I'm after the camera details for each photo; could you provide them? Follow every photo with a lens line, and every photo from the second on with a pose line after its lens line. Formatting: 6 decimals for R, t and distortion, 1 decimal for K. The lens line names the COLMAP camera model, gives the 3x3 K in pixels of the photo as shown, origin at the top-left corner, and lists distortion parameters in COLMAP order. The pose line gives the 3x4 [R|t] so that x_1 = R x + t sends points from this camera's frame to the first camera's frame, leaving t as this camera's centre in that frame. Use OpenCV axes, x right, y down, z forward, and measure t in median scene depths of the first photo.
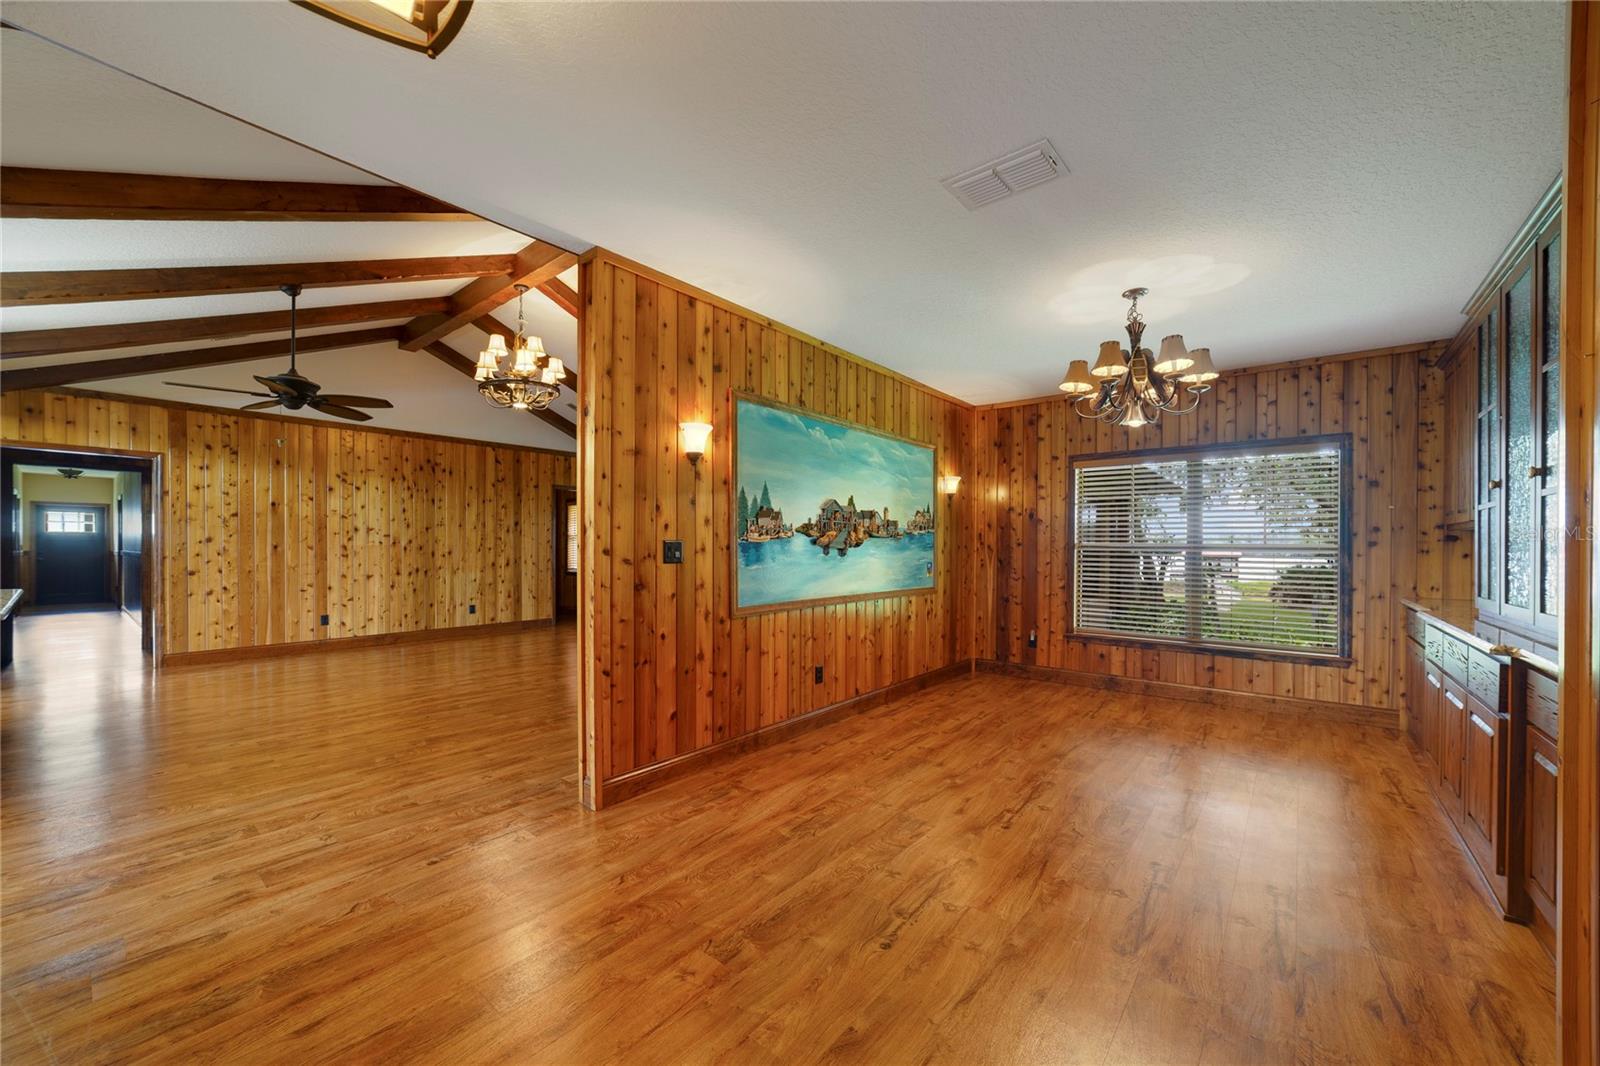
lens RADIAL K [[615.6, 0, 806.7], [0, 615.6, 552.8], [0, 0, 1]] dist [-0.015871, 0.003245]
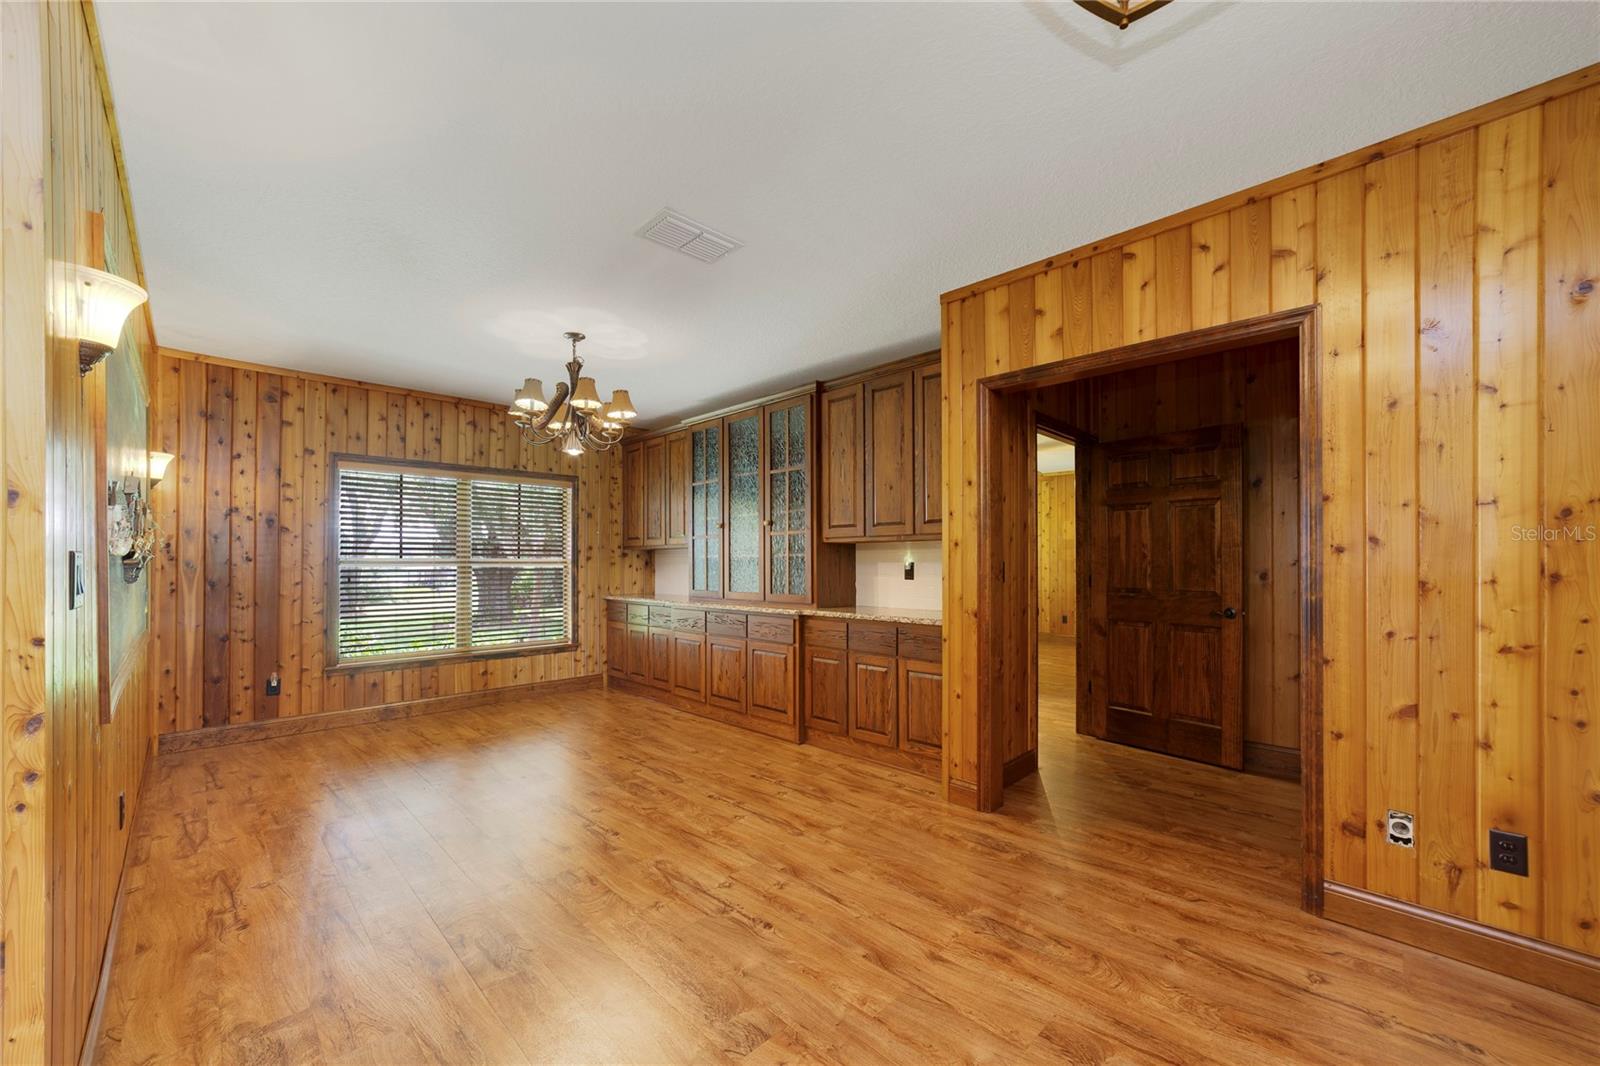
lens RADIAL K [[615.6, 0, 812.3], [0, 615.6, 563.9], [0, 0, 1]] dist [-0.015871, 0.003245]
pose [[0.093626, -0.009287, 0.995564, -0.324696], [0.013009, 0.999883, 0.008104, -0.005647], [-0.995522, 0.012192, 0.093735, 0.275148]]
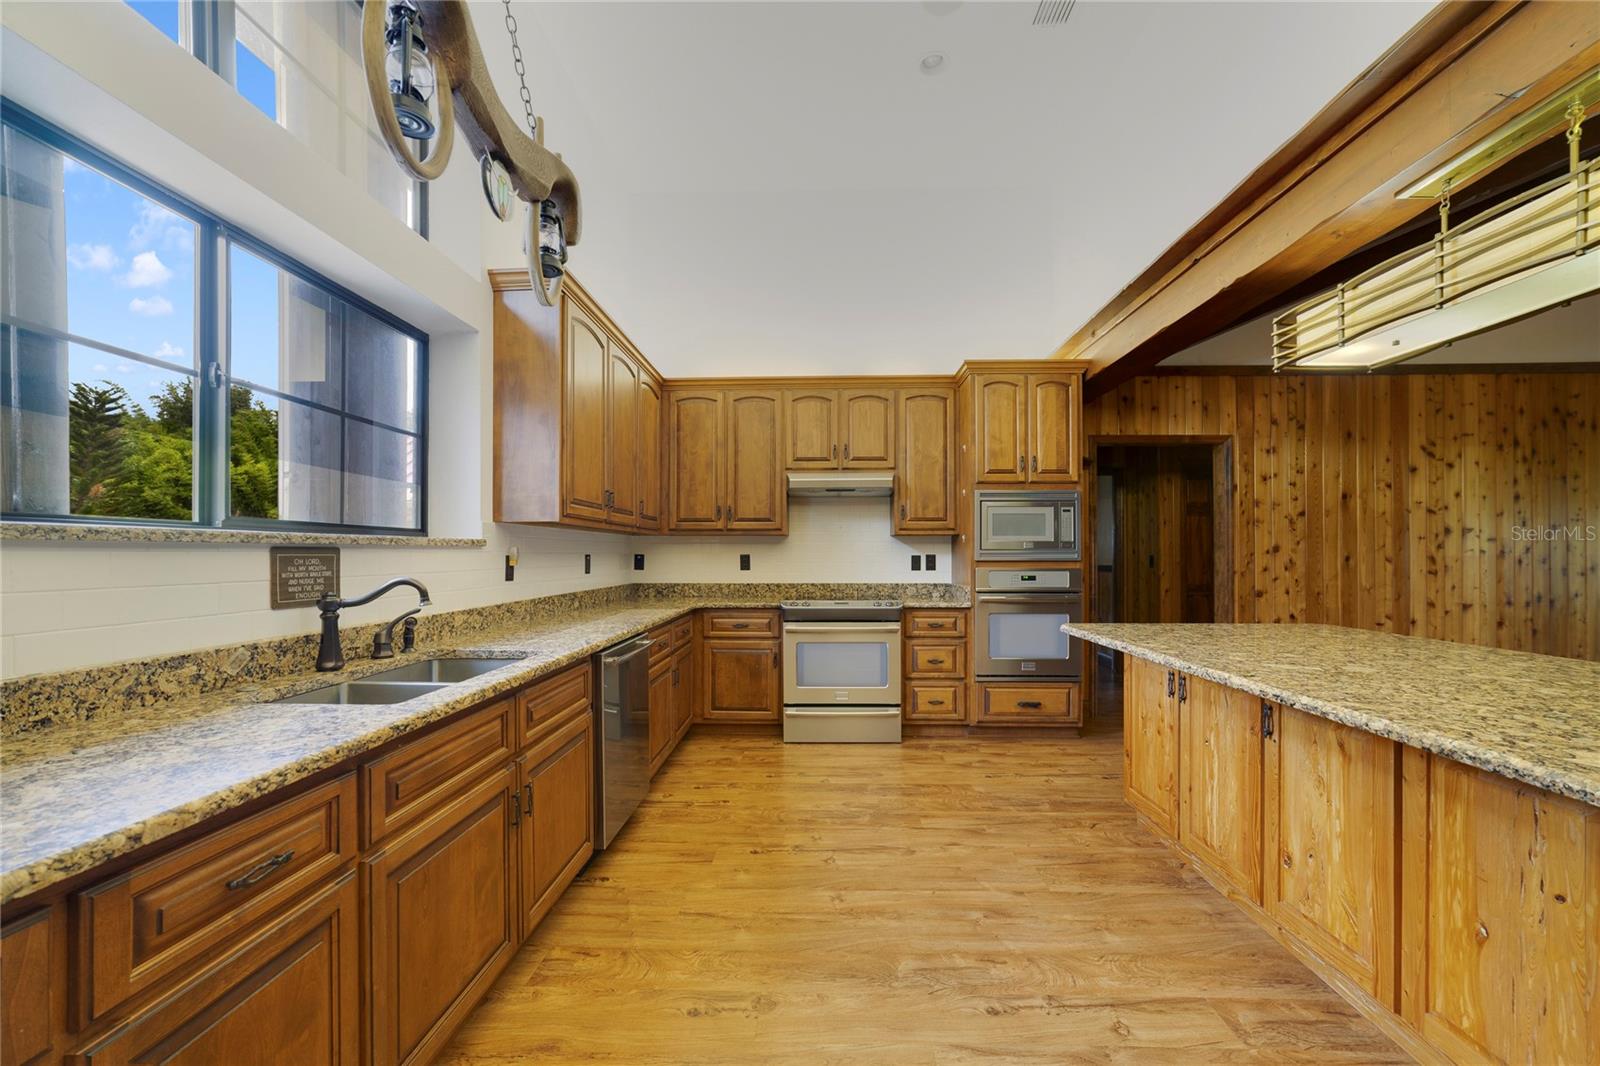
lens RADIAL K [[615.6, 0, 811.3], [0, 615.6, 545.0], [0, 0, 1]] dist [-0.015871, 0.003245]
pose [[0.607150, -0.013074, -0.794479, -0.822423], [-0.006835, 0.999742, -0.021675, -0.007369], [0.794558, 0.018591, 0.606904, 0.127154]]
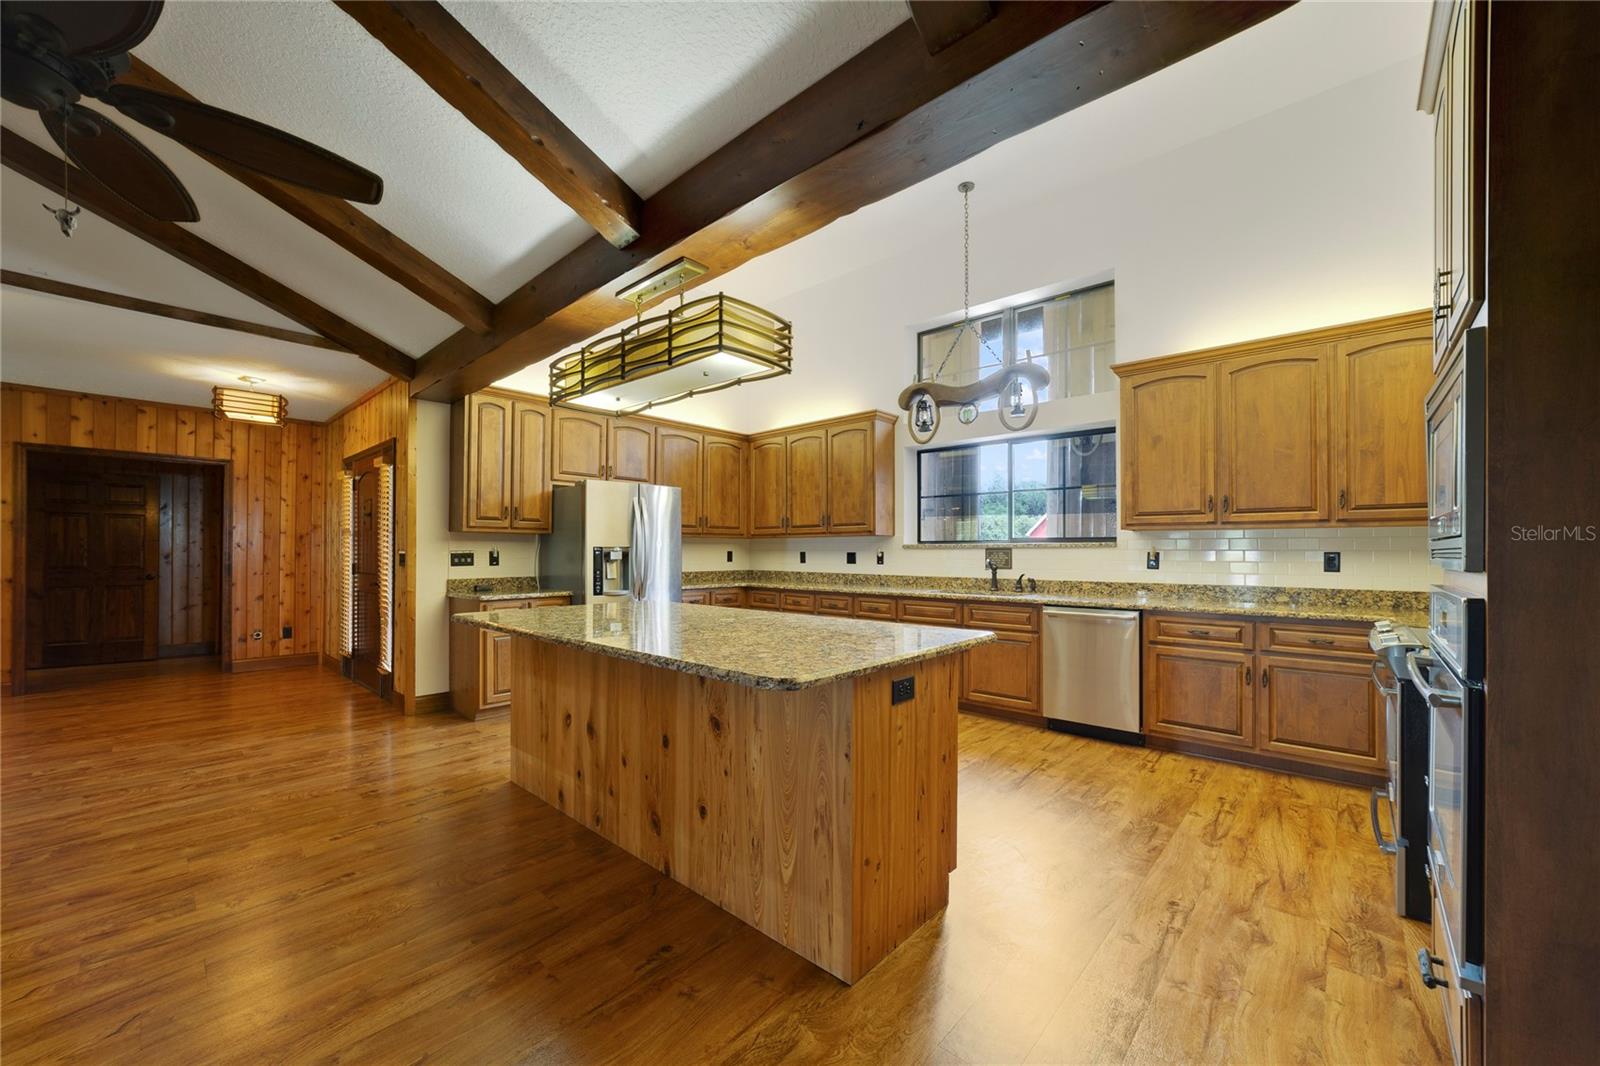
lens RADIAL K [[615.6, 0, 806.5], [0, 615.6, 543.1], [0, 0, 1]] dist [-0.015871, 0.003245]
pose [[-0.998545, -0.005746, 0.053613, -0.988650], [-0.005902, 0.999979, -0.002757, -0.014434], [-0.053596, -0.003069, -0.998558, 1.011346]]
